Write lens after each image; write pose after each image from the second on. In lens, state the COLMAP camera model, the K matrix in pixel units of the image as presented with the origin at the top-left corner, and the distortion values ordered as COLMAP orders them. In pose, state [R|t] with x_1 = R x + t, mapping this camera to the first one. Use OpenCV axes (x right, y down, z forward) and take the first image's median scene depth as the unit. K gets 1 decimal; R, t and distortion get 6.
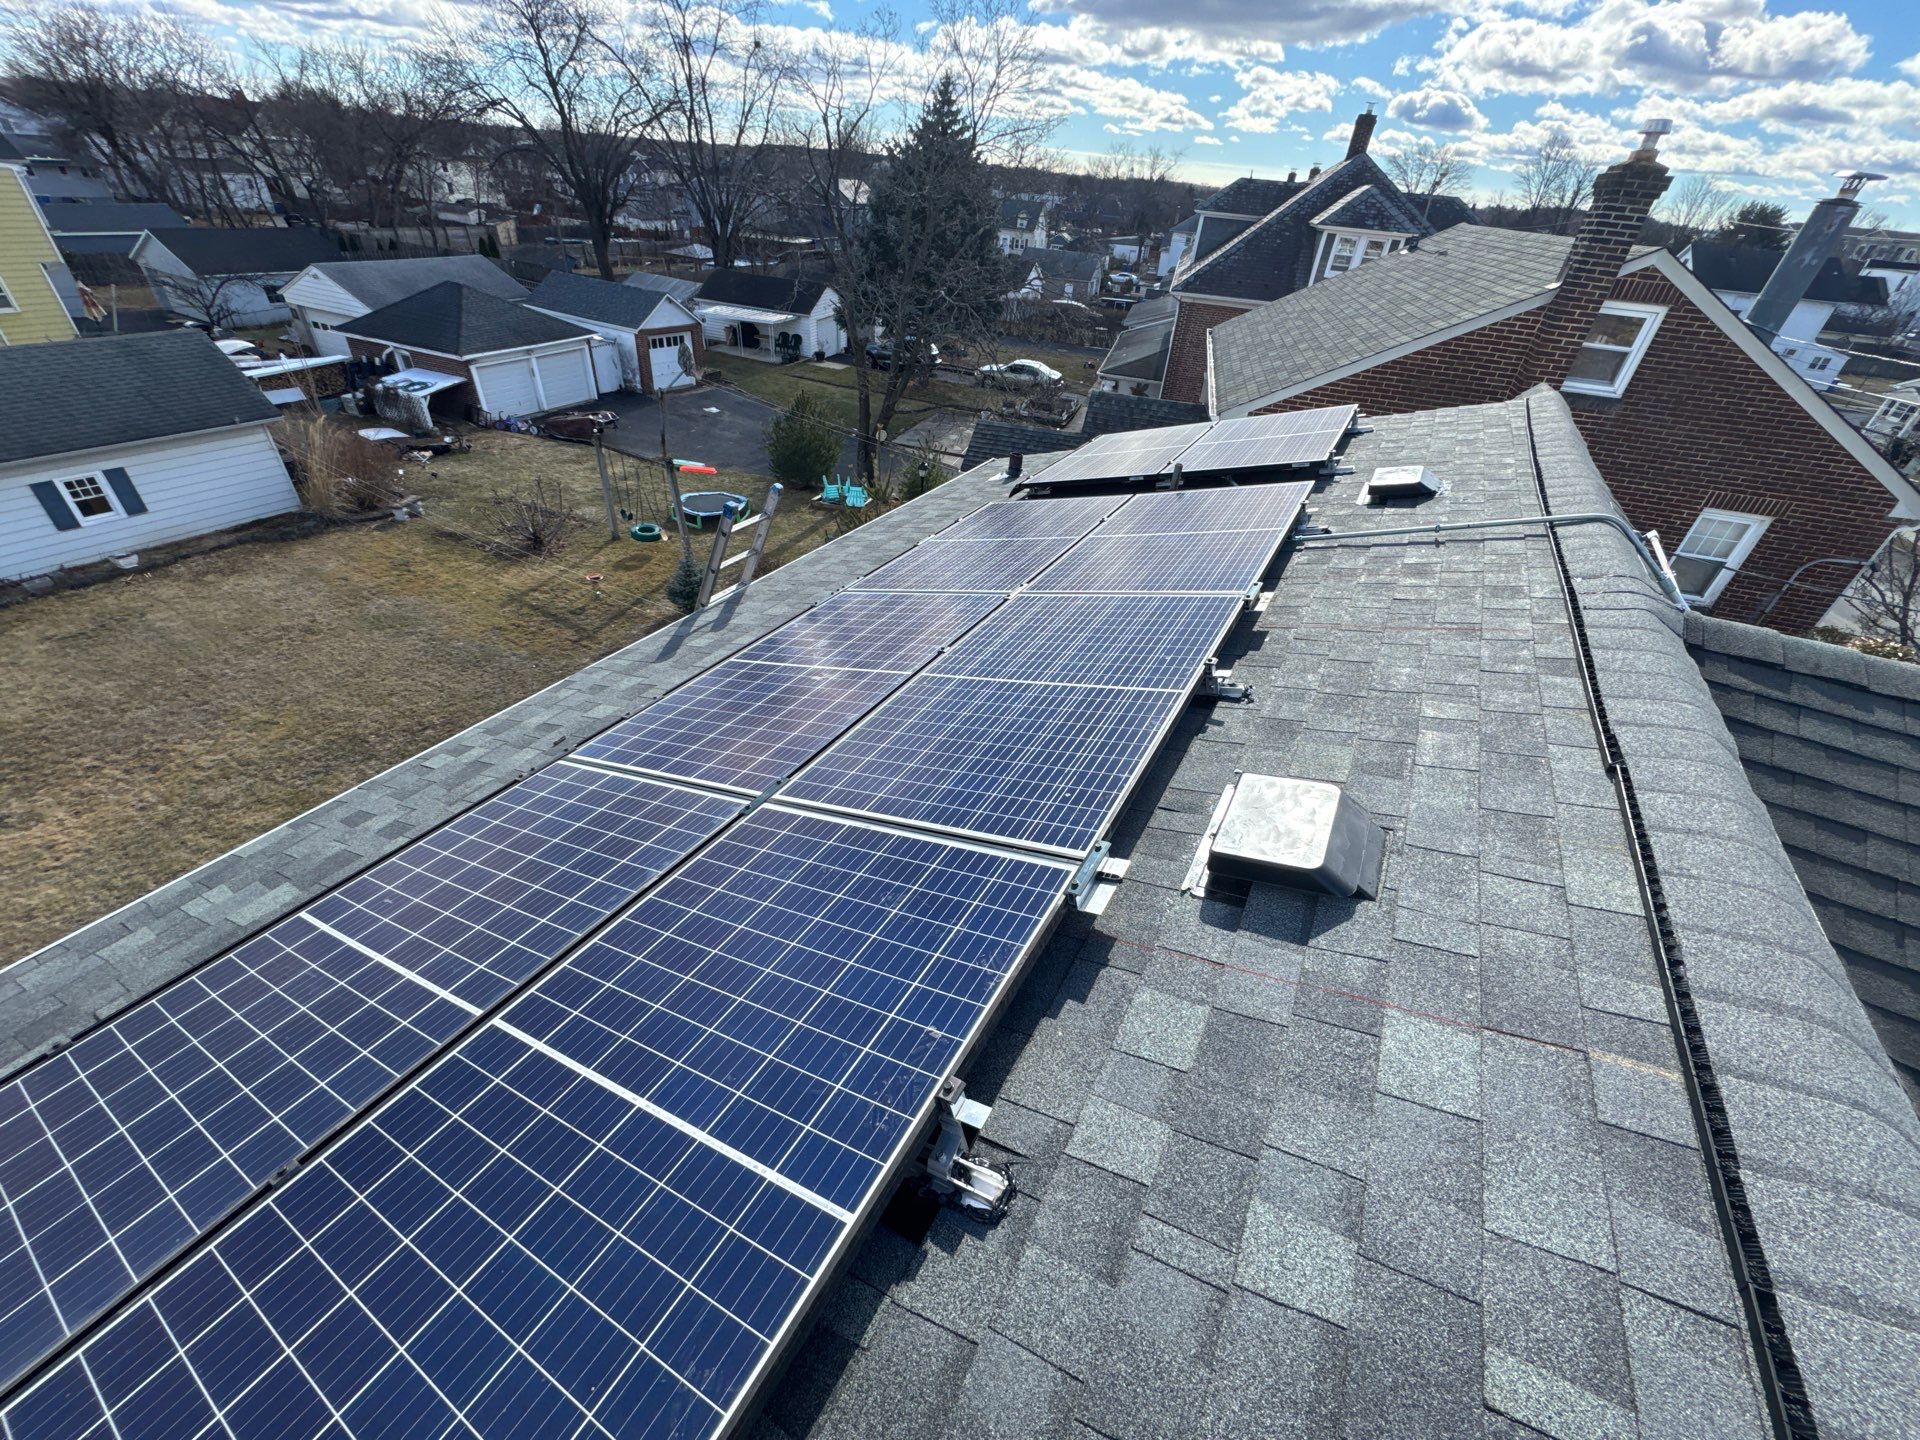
lens RADIAL K [[762.7, 0, 960.7], [0, 762.7, 721.0], [0, 0, 1]] dist [-0.001970, -0.000109]
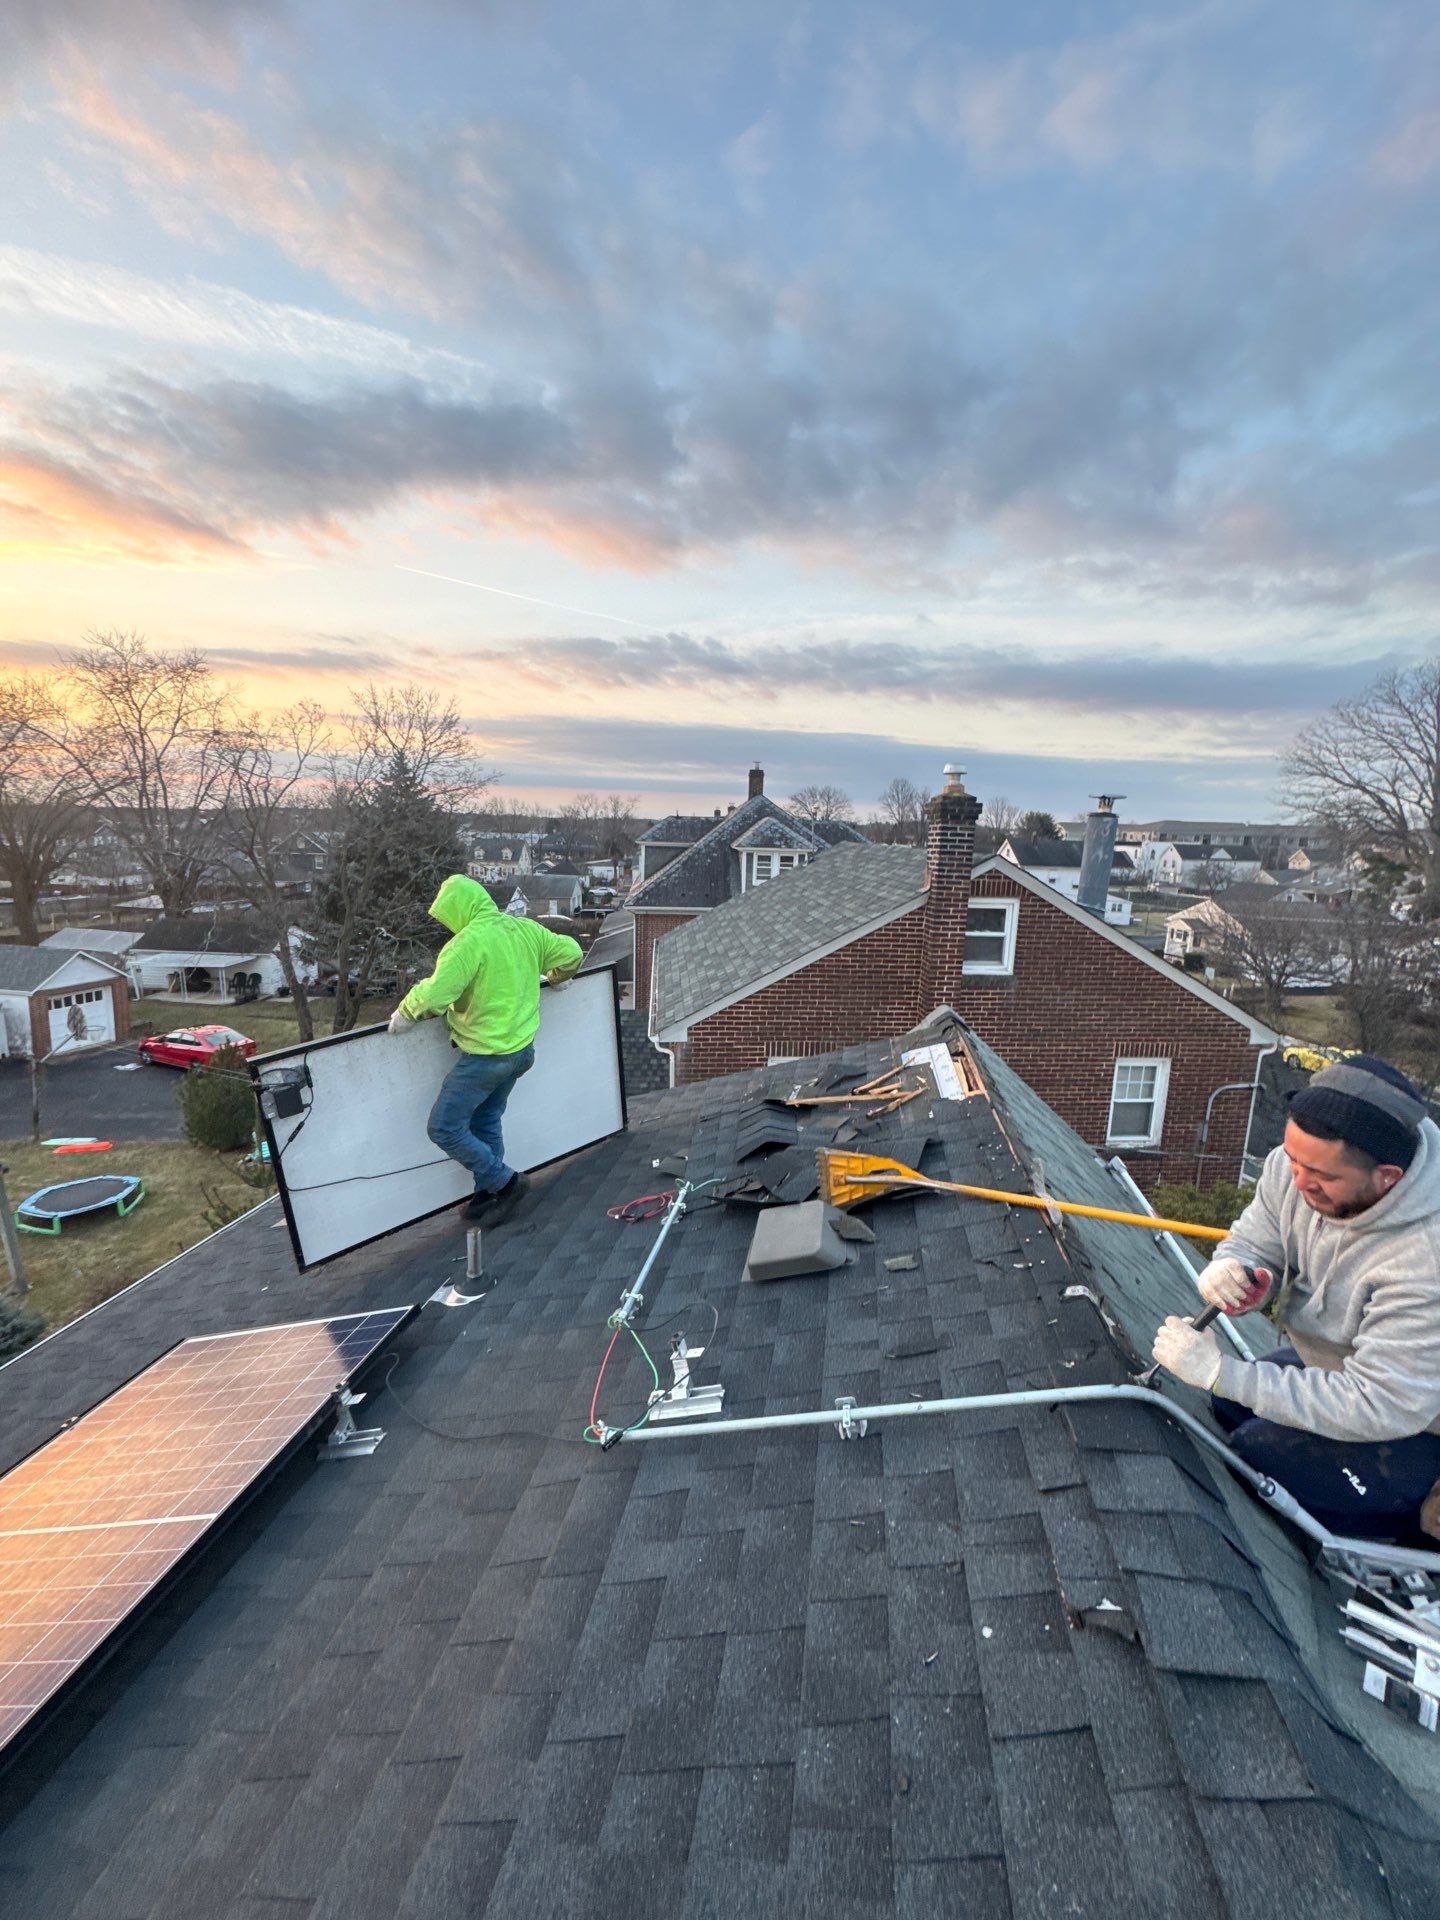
lens RADIAL K [[762.7, 0, 723.3], [0, 762.7, 963.3], [0, 0, 1]] dist [-0.001970, -0.000109]
pose [[0.943816, -0.104625, 0.313472, 0.081749], [0.226043, 0.896341, -0.381414, -0.066659], [-0.241073, 0.430843, 0.869631, 0.088043]]
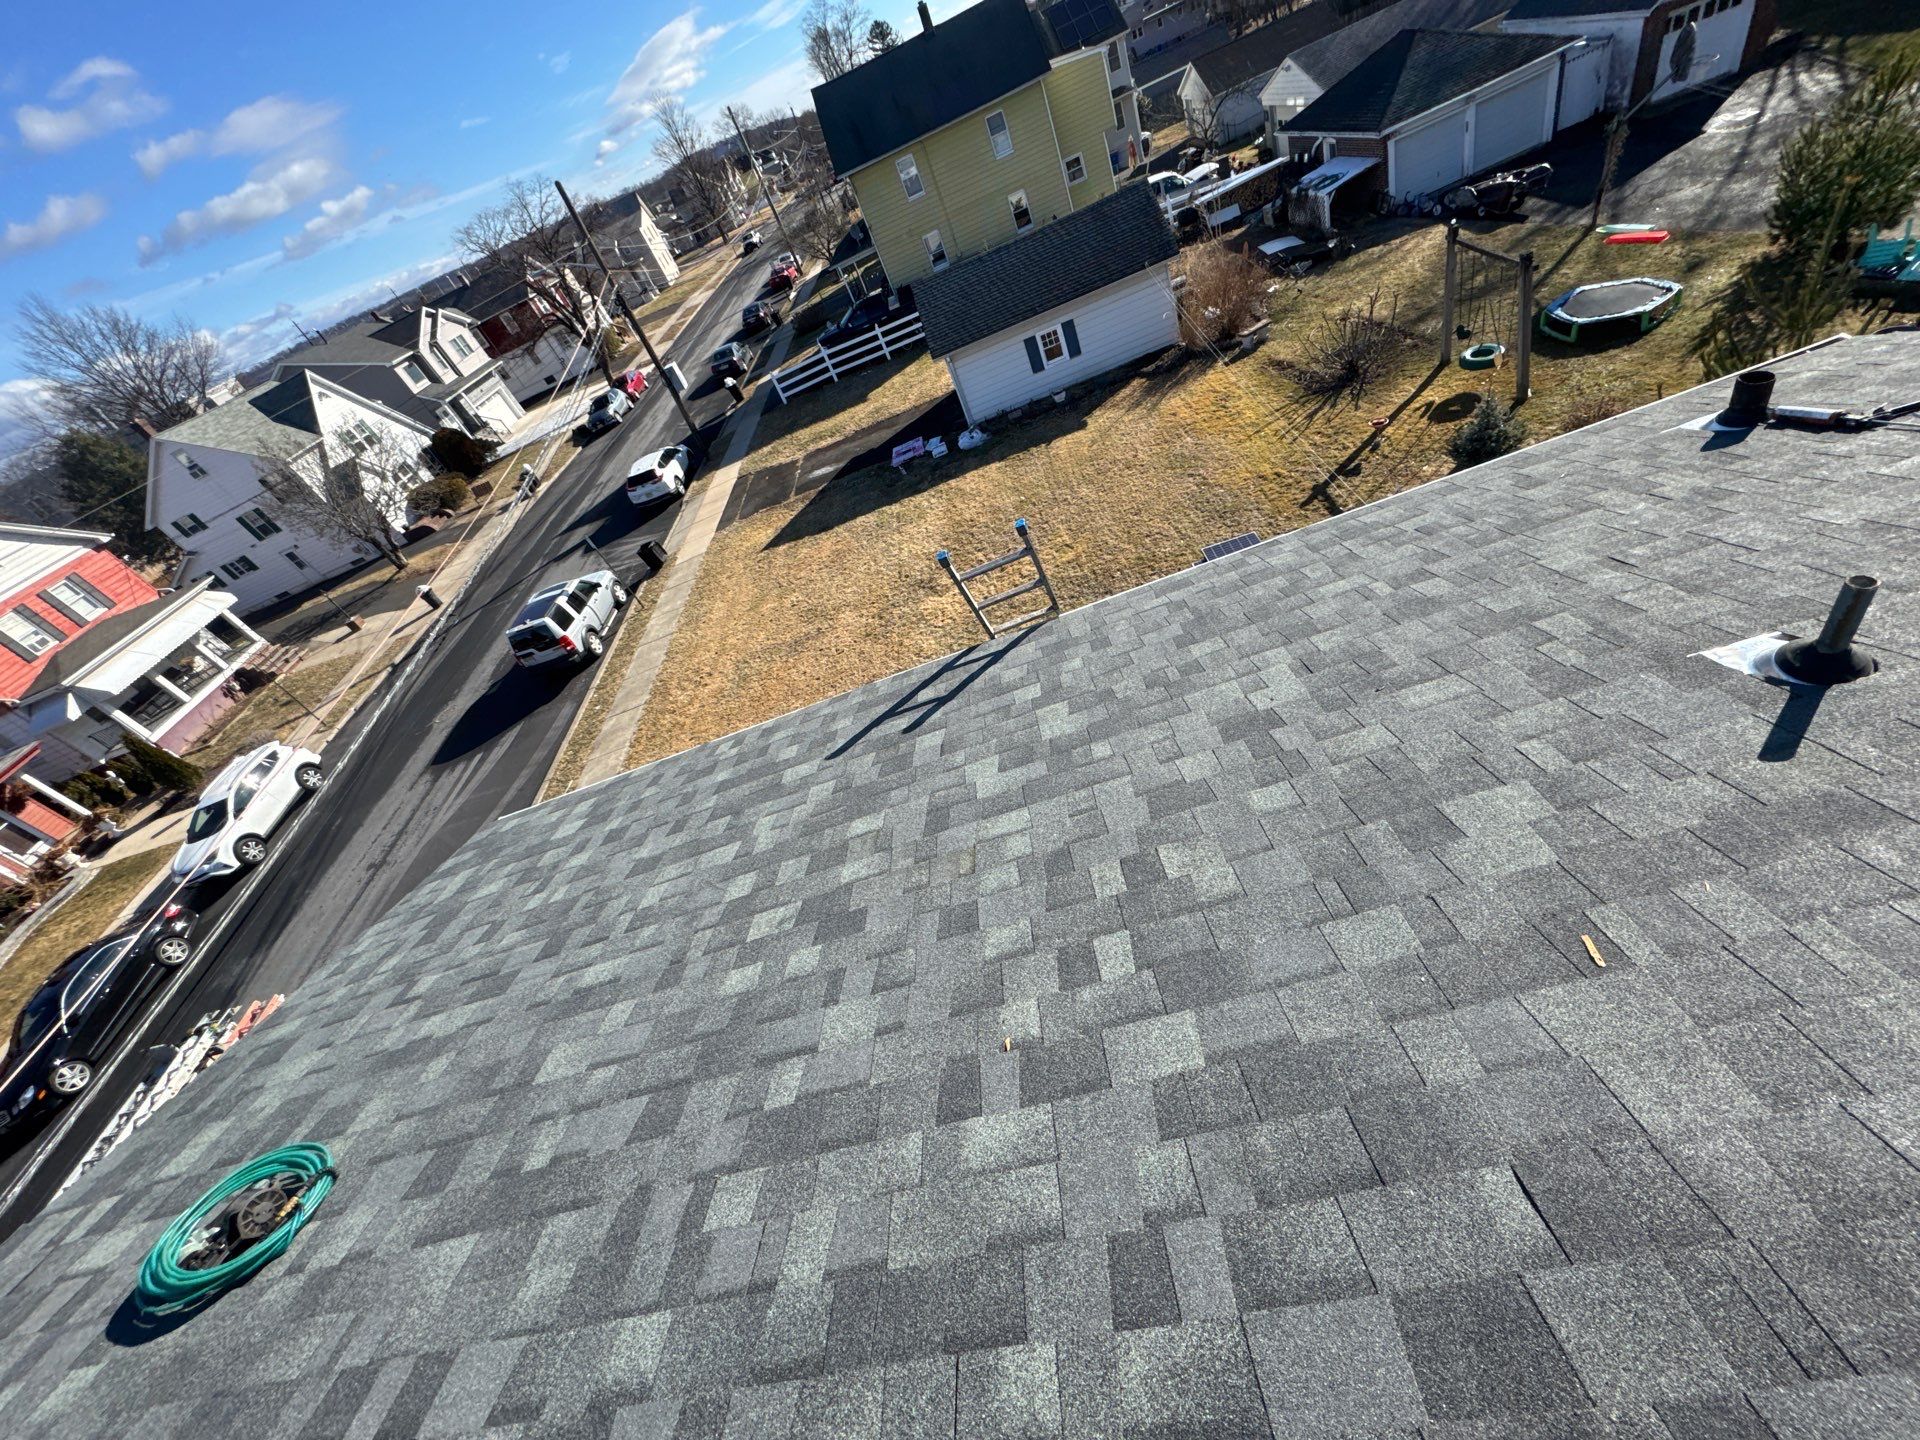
lens RADIAL K [[762.7, 0, 961.8], [0, 762.7, 720.5], [0, 0, 1]] dist [-0.001970, -0.000109]
pose [[0.481901, 0.354879, -0.801144, 0.104321], [-0.135553, 0.933499, 0.331970, -0.091397], [0.865677, -0.051379, 0.497959, 0.132924]]
